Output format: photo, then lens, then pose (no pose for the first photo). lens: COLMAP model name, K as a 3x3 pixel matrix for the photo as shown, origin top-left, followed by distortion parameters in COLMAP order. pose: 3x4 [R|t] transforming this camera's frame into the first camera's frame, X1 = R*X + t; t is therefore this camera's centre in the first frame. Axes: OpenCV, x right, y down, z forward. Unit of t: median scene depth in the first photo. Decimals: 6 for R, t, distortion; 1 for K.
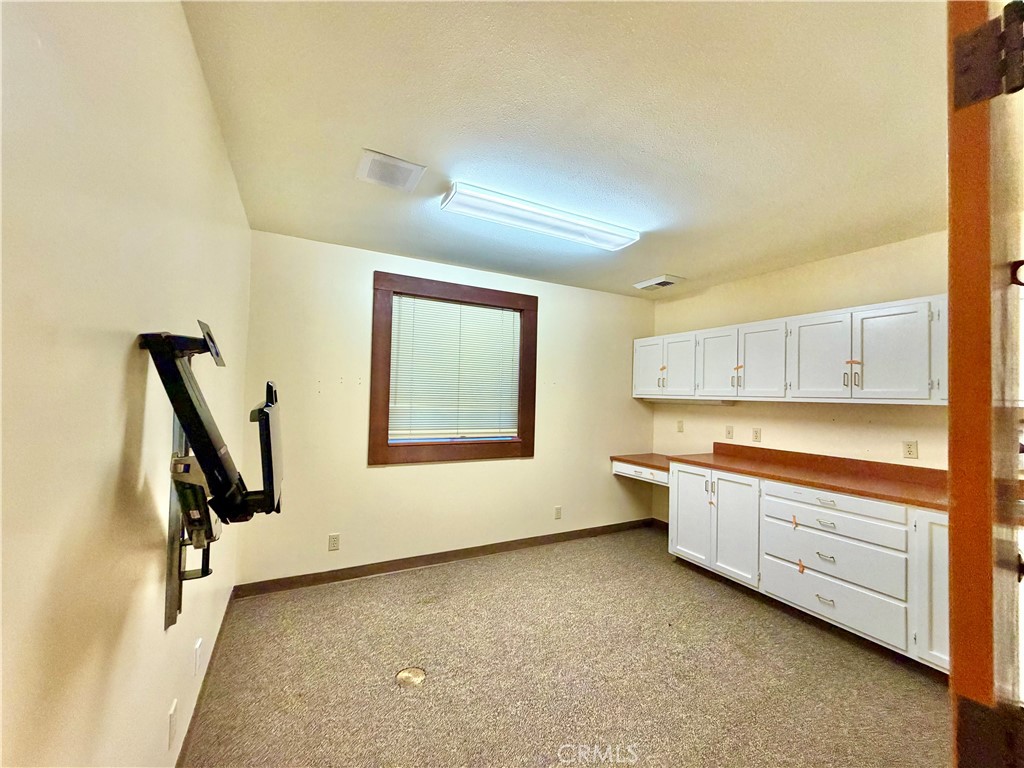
lens RADIAL K [[408.5, 0, 512.0], [0, 408.5, 384.0], [0, 0, 1]] dist [0.000508, 0.000461]
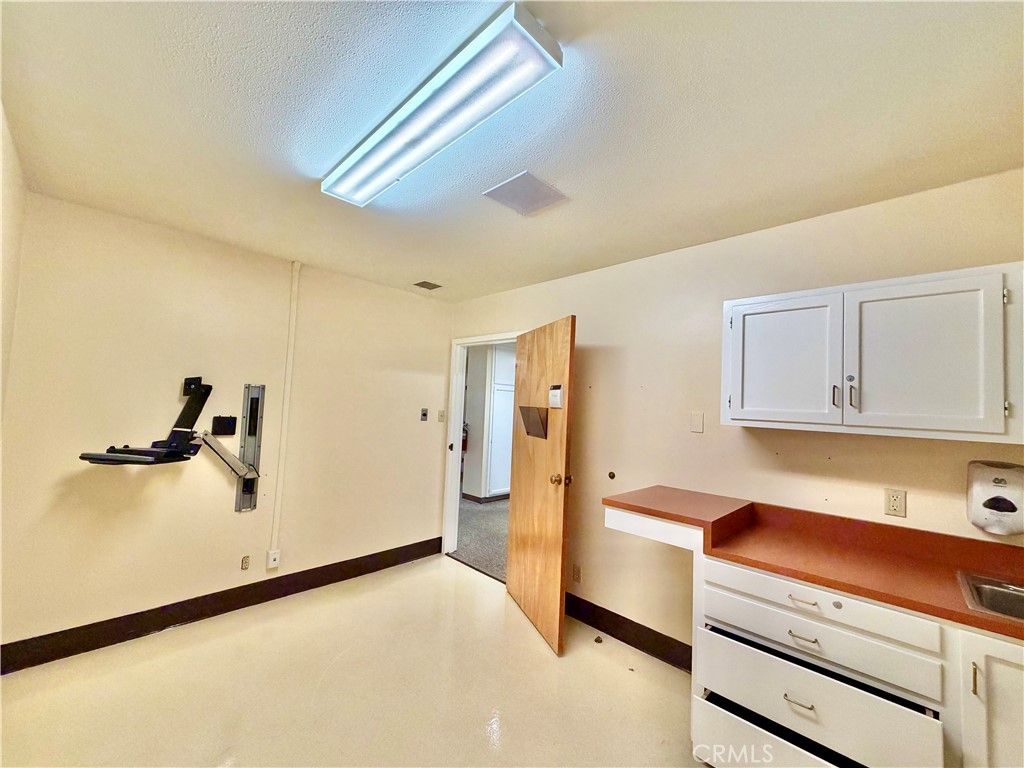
lens RADIAL K [[408.5, 0, 512.0], [0, 408.5, 384.0], [0, 0, 1]] dist [0.000508, 0.000461]
pose [[0.925240, 0.055922, 0.375239, 0.025739], [-0.050001, 0.998423, -0.025506, 0.013355], [-0.376074, 0.004837, 0.926577, 0.631331]]
